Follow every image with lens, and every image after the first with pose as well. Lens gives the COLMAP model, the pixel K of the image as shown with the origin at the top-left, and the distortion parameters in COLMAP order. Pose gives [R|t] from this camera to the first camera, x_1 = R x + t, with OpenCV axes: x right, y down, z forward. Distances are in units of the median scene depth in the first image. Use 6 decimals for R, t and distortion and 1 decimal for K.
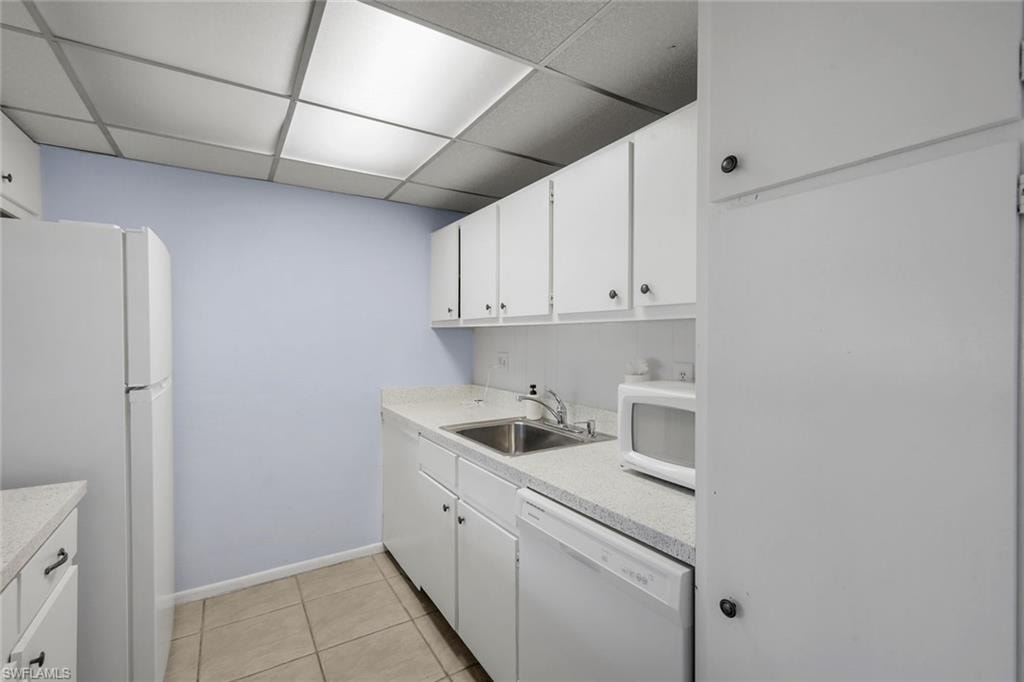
lens RADIAL K [[453.4, 0, 512.2], [0, 453.4, 337.9], [0, 0, 1]] dist [0.003110, -0.000098]
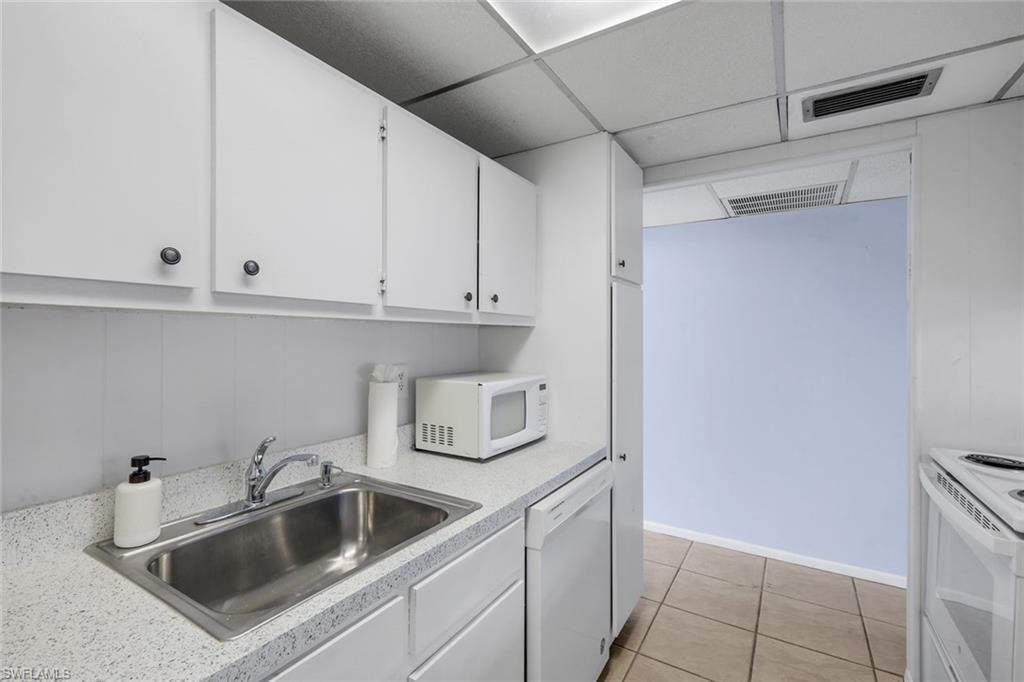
lens RADIAL K [[453.4, 0, 512.2], [0, 453.4, 337.9], [0, 0, 1]] dist [0.003110, -0.000098]
pose [[-0.439715, -0.000725, 0.898137, -0.551812], [0.000099, 1.000000, 0.000856, -0.004240], [-0.898137, 0.000465, -0.439715, 1.035180]]
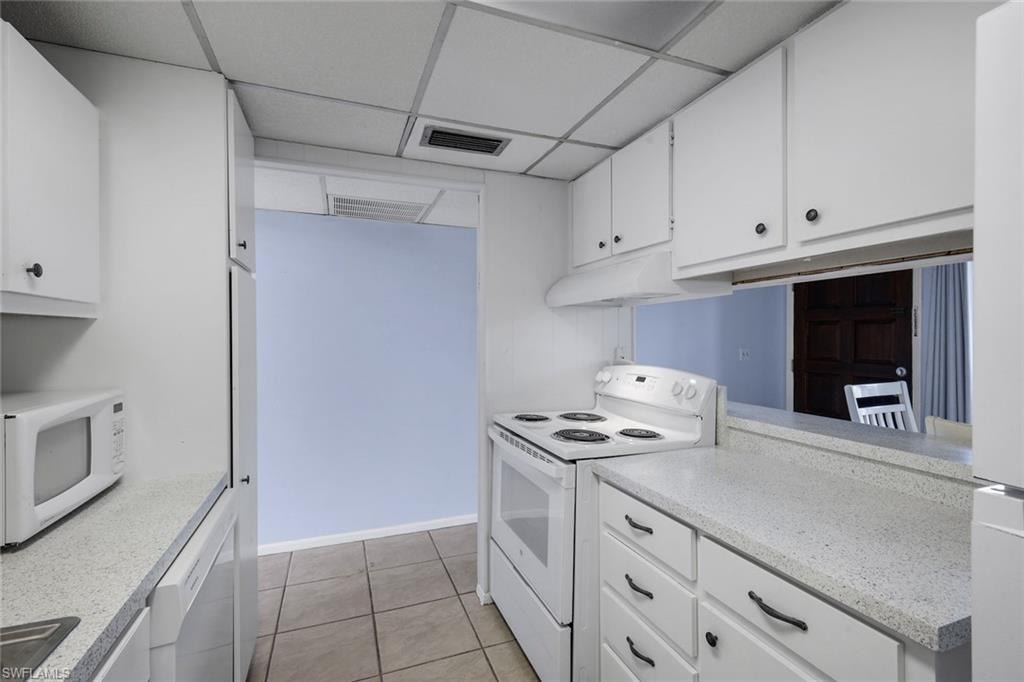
lens RADIAL K [[453.4, 0, 512.2], [0, 453.4, 337.9], [0, 0, 1]] dist [0.003110, -0.000098]
pose [[-0.980109, 0.001890, 0.198452, -0.405214], [0.003462, 0.999965, 0.007578, -0.003355], [-0.198430, 0.008114, -0.980081, 1.085450]]
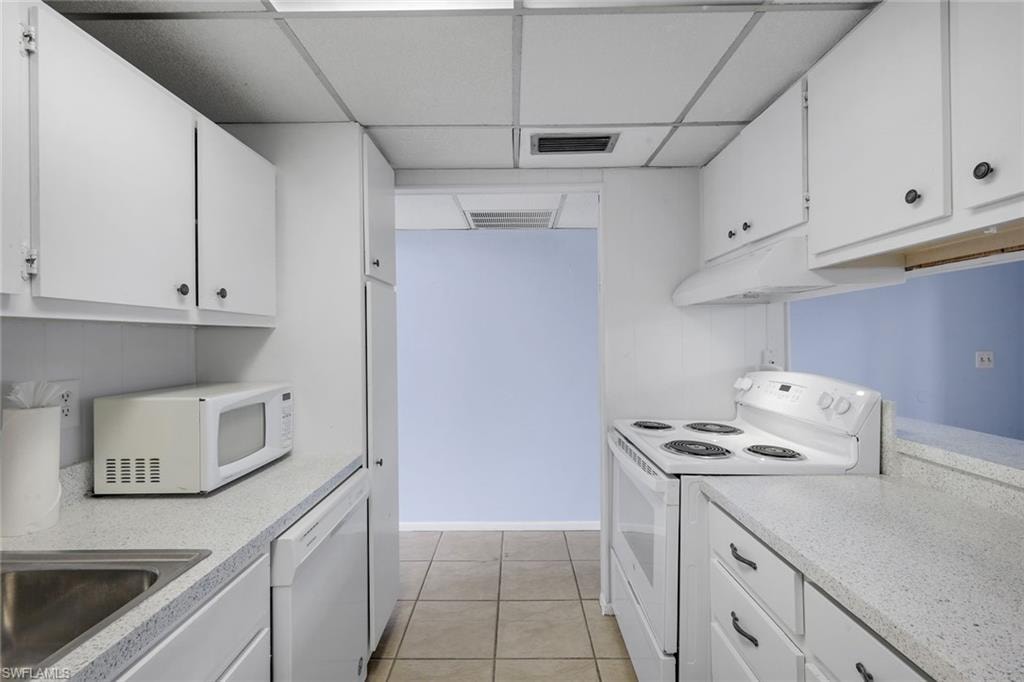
lens RADIAL K [[451.7, 0, 509.1], [0, 451.7, 337.8], [0, 0, 1]] dist [0.003223, 0.000095]
pose [[-0.840649, 0.010272, 0.541483, -0.520954], [0.011957, 0.999928, -0.000405, -0.003460], [-0.541448, 0.006134, -0.840712, 1.036543]]
